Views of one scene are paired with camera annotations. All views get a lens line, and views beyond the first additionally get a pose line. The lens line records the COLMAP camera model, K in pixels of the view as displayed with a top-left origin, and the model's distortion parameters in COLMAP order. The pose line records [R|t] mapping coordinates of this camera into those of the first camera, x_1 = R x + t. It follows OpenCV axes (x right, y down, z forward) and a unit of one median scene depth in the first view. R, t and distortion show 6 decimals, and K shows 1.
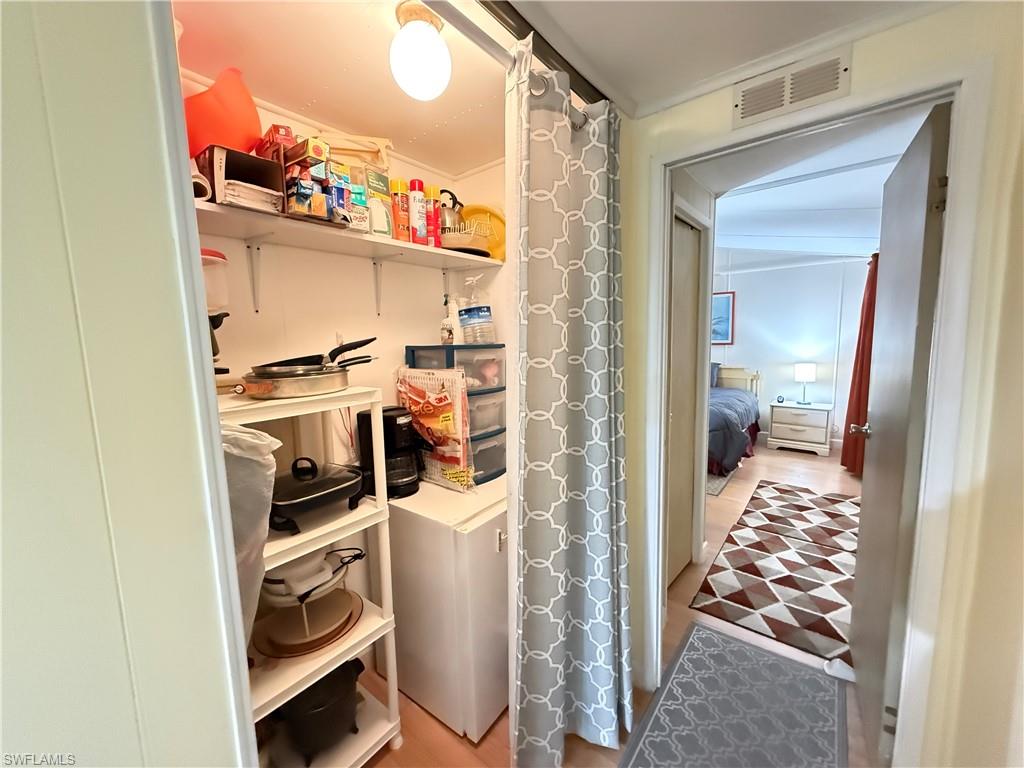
lens RADIAL K [[407.6, 0, 509.6], [0, 407.6, 386.1], [0, 0, 1]] dist [-0.000105, -0.000128]
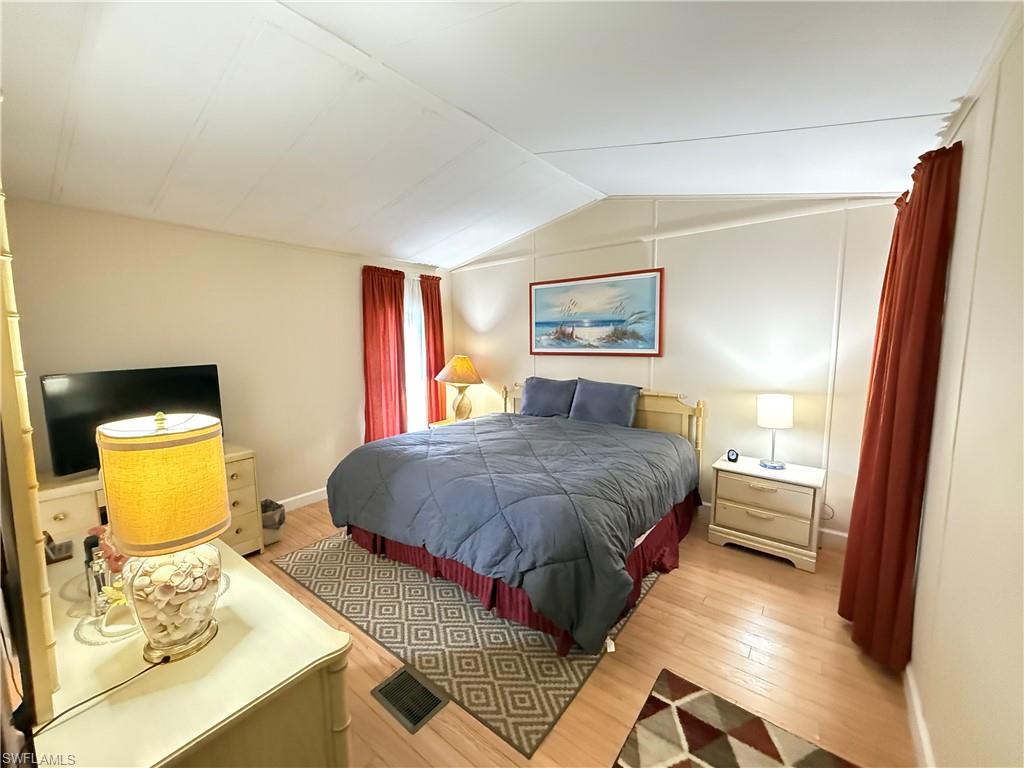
lens RADIAL K [[407.6, 0, 509.6], [0, 407.6, 386.1], [0, 0, 1]] dist [-0.000105, -0.000128]
pose [[0.999853, 0.009161, 0.014476, 0.360317], [-0.009190, 0.999956, 0.001985, -0.065972], [-0.014457, -0.002118, 0.999893, 0.456308]]
